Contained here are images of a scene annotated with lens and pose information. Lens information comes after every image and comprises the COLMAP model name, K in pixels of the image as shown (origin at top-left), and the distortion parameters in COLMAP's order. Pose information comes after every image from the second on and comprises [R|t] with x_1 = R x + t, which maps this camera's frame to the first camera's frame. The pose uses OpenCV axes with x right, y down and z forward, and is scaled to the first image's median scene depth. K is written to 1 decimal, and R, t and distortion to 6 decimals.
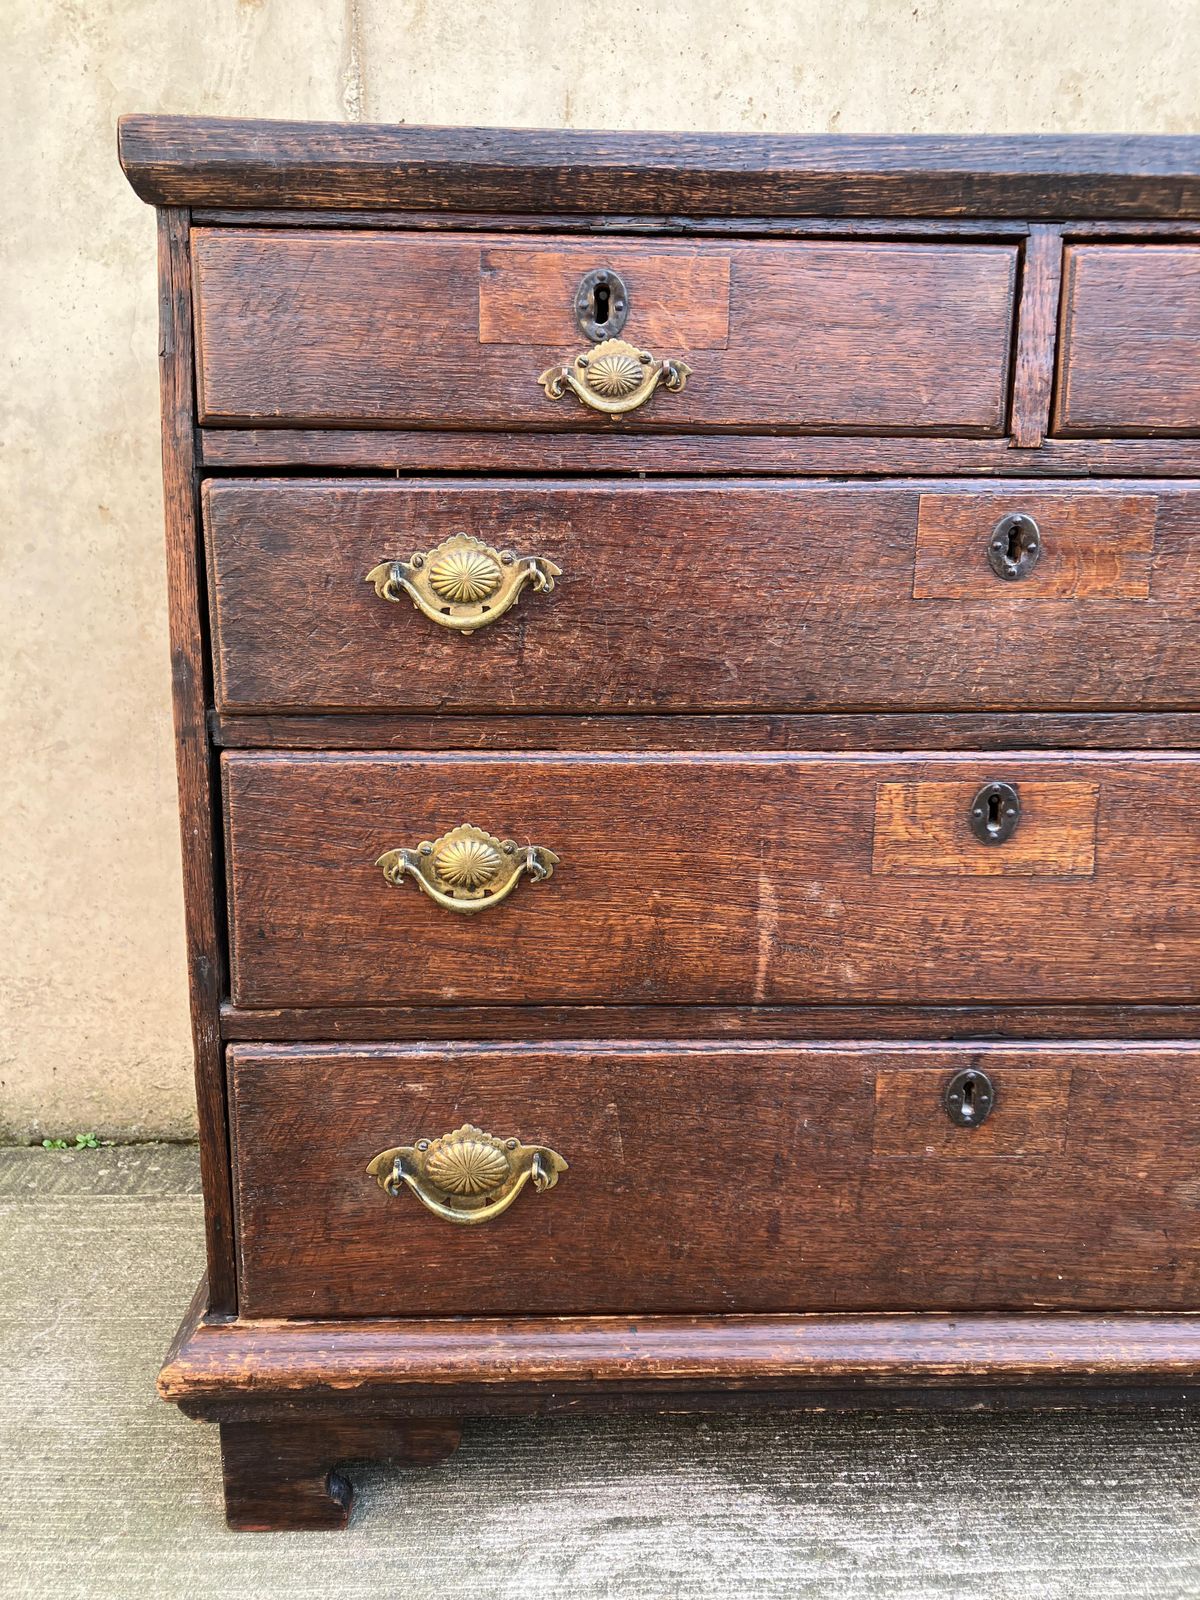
lens RADIAL K [[1315.1, 0, 595.5], [0, 1315.1, 782.2], [0, 0, 1]] dist [0.012685, 0.005926]
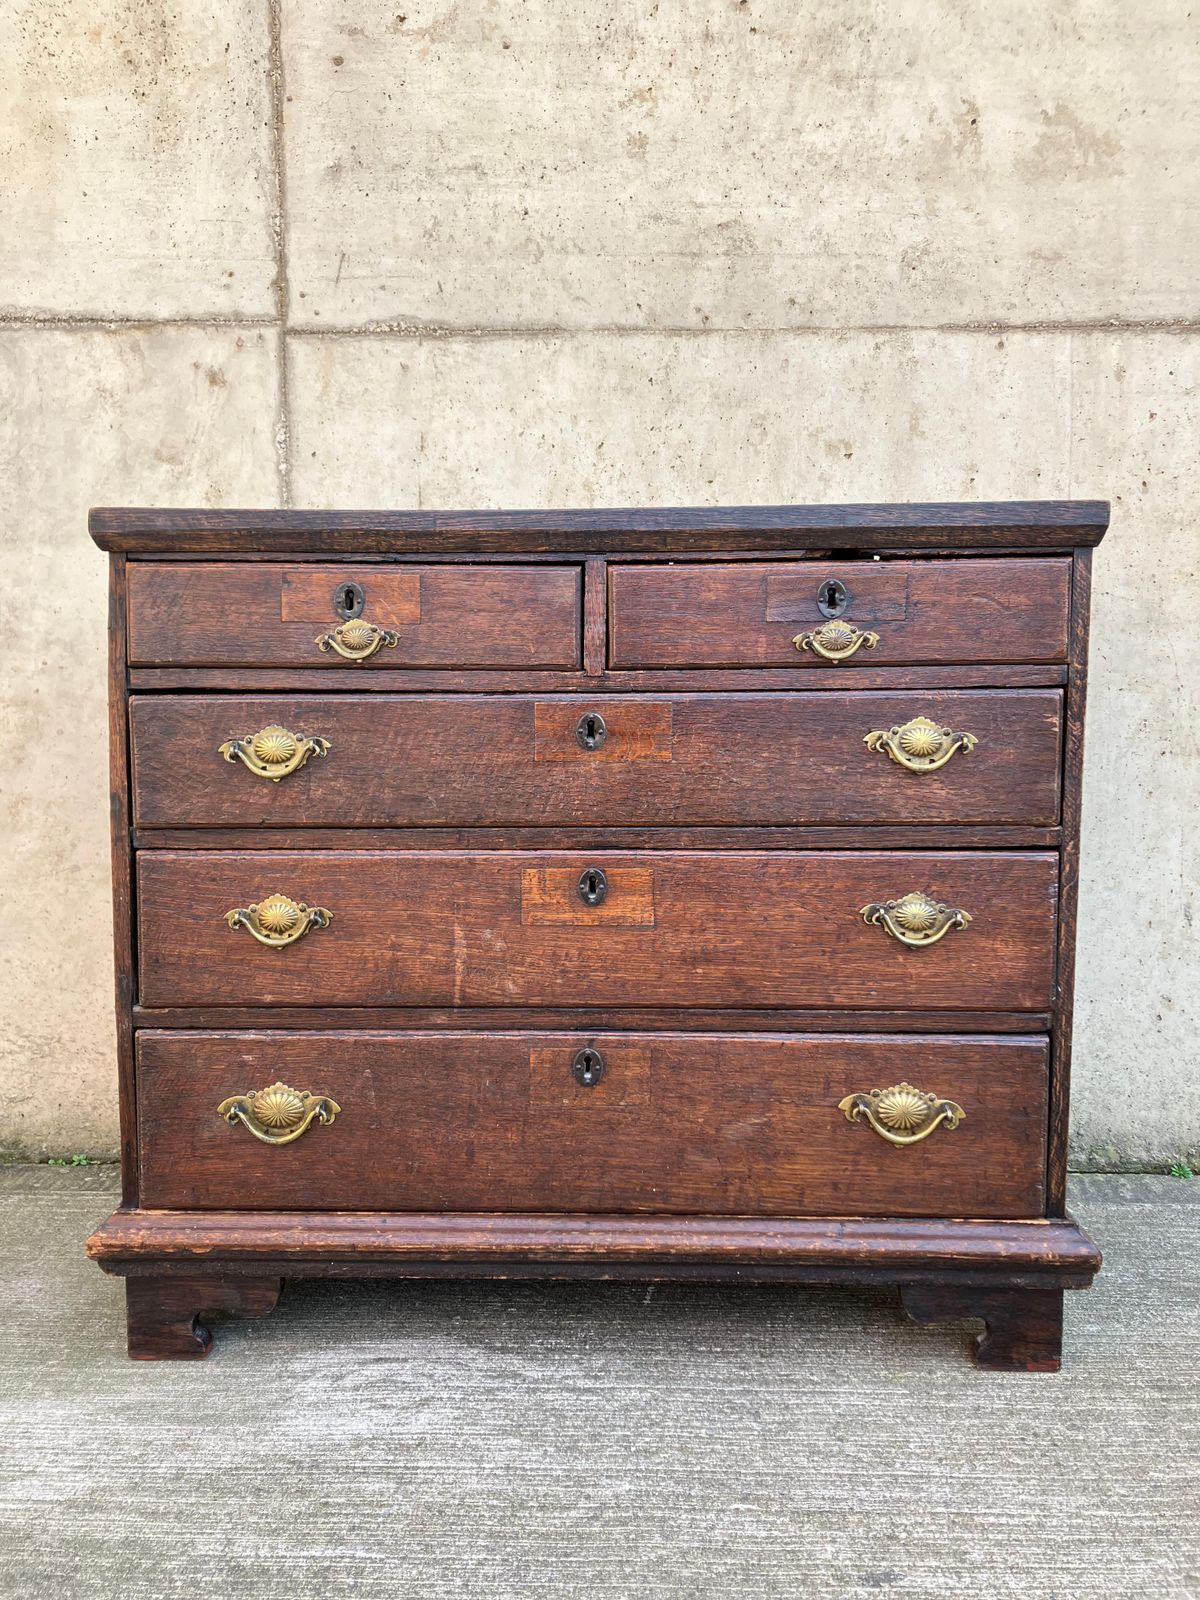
lens RADIAL K [[1315.1, 0, 596.3], [0, 1315.1, 780.1], [0, 0, 1]] dist [0.012685, 0.005926]
pose [[0.998430, -0.003264, -0.055921, 0.376833], [-0.004118, 0.991324, -0.131377, 0.100001], [0.055864, 0.131401, 0.989754, -0.623205]]
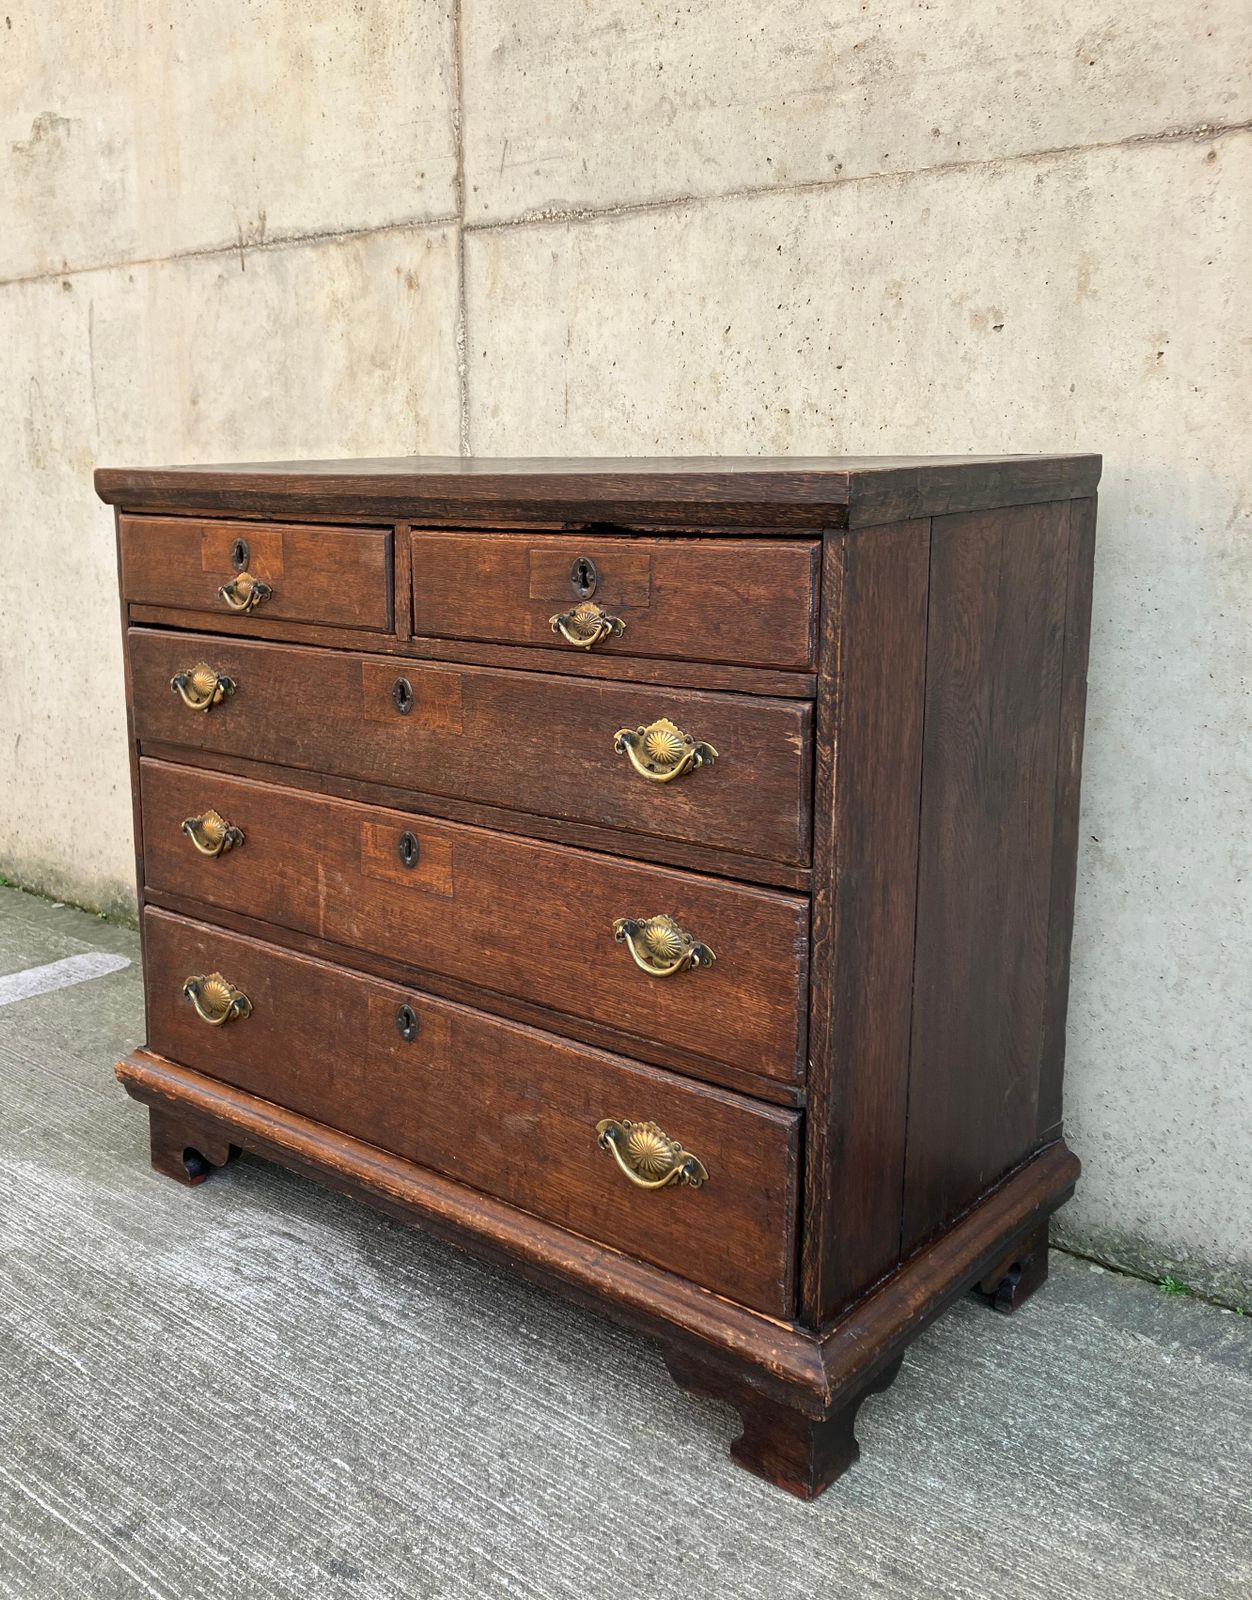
lens RADIAL K [[1560.4, 0, 518.1], [0, 1560.4, 721.4], [0, 0, 1]] dist [0.028697, 0.000000]
pose [[0.727858, 0.109297, -0.676961, 1.622199], [-0.130342, 0.991269, 0.019901, -0.184449], [0.673226, 0.073752, 0.735750, -0.352112]]
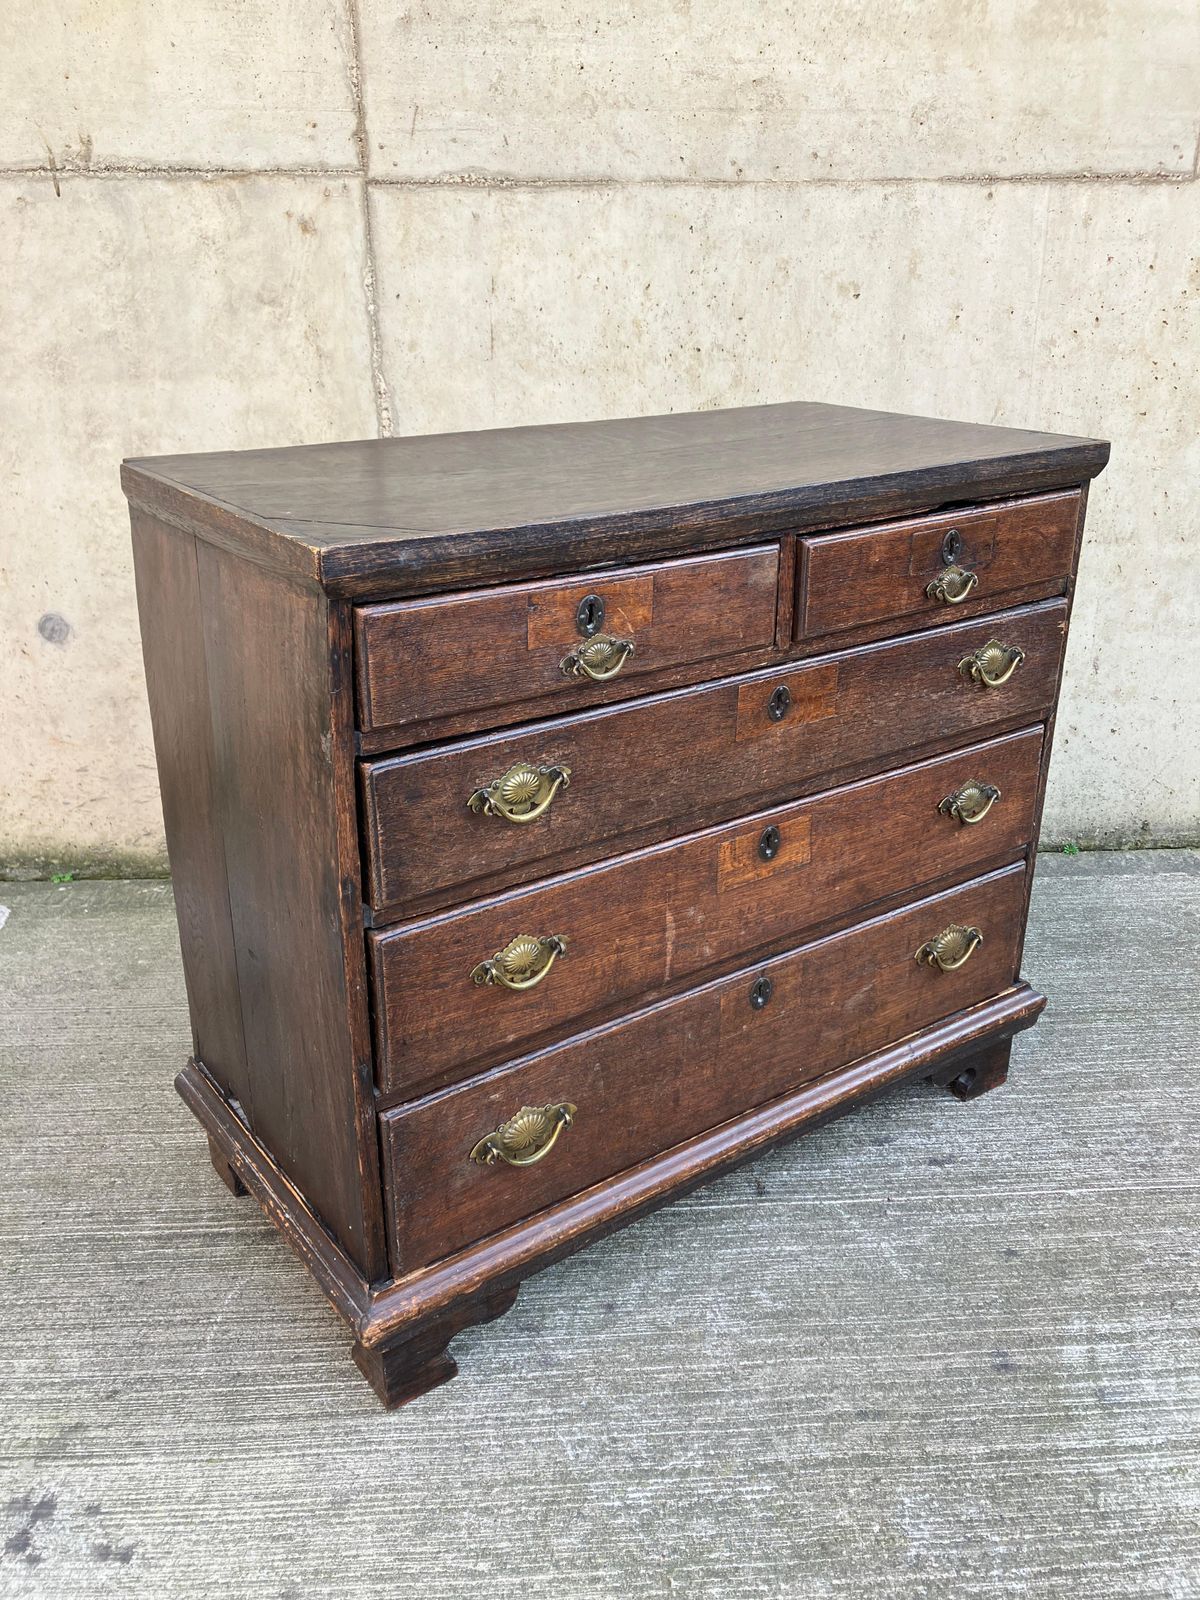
lens RADIAL K [[1315.1, 0, 603.7], [0, 1315.1, 782.7], [0, 0, 1]] dist [0.012685, 0.005926]
pose [[0.999544, -0.022469, 0.020168, 0.108256], [0.018664, 0.984880, 0.172232, -0.234719], [-0.023733, -0.171777, 0.984850, -1.195973]]
